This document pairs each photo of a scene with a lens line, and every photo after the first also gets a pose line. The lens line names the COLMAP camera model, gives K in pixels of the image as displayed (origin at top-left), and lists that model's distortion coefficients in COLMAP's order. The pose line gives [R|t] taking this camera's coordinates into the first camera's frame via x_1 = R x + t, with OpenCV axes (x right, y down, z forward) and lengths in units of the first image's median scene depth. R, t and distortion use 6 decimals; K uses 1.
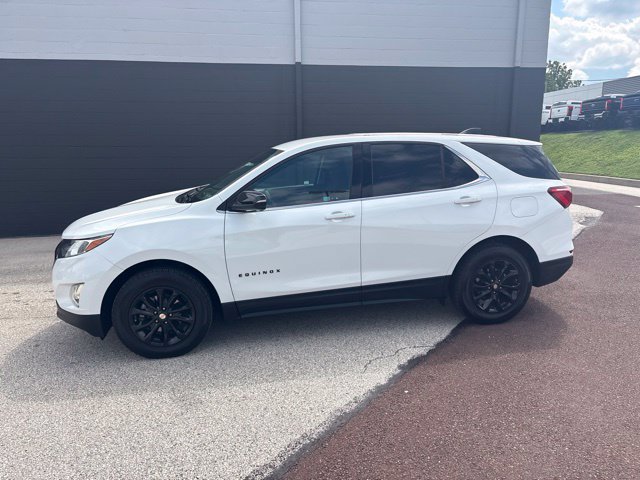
lens RADIAL K [[474.7, 0, 321.9], [0, 474.7, 241.0], [0, 0, 1]] dist [0.044172, -0.042542]
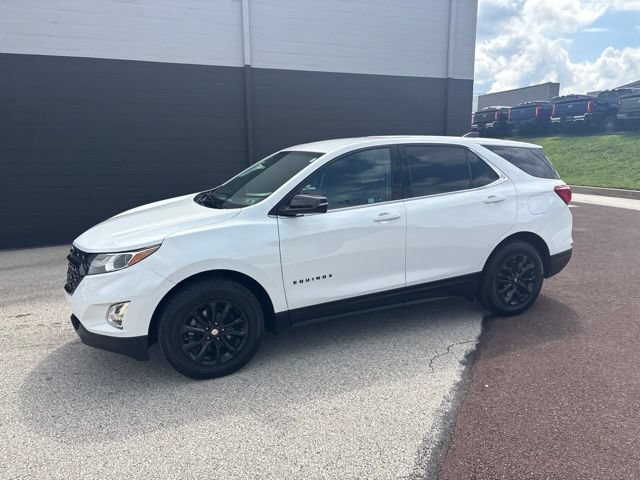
lens RADIAL K [[474.7, 0, 321.9], [0, 474.7, 241.0], [0, 0, 1]] dist [0.044172, -0.042542]
pose [[0.976940, -0.039362, 0.209854, -0.307702], [0.042355, 0.999055, -0.009784, 0.000581], [-0.209271, 0.018447, 0.977684, 0.056136]]
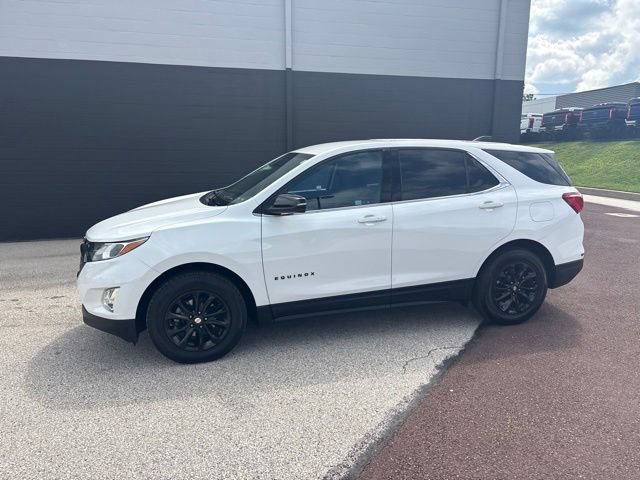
lens RADIAL K [[474.7, 0, 321.9], [0, 474.7, 241.0], [0, 0, 1]] dist [0.044172, -0.042542]
pose [[0.997005, 0.000717, 0.077332, -0.149734], [0.000402, 0.999896, -0.014444, 0.007793], [-0.077334, 0.014432, 0.996901, -0.003981]]
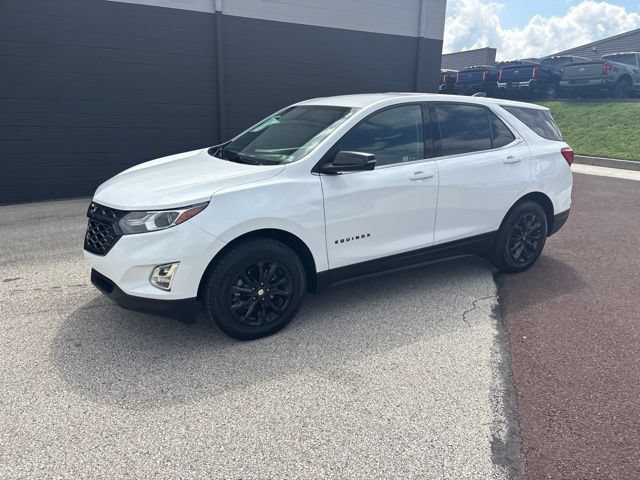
lens RADIAL K [[472.7, 0, 324.1], [0, 472.7, 243.4], [0, 0, 1]] dist [0.048814, -0.044446]
pose [[0.940668, -0.063800, 0.333278, -0.495786], [0.038484, 0.995887, 0.082025, -0.002121], [-0.337140, -0.064332, 0.939254, 0.126743]]
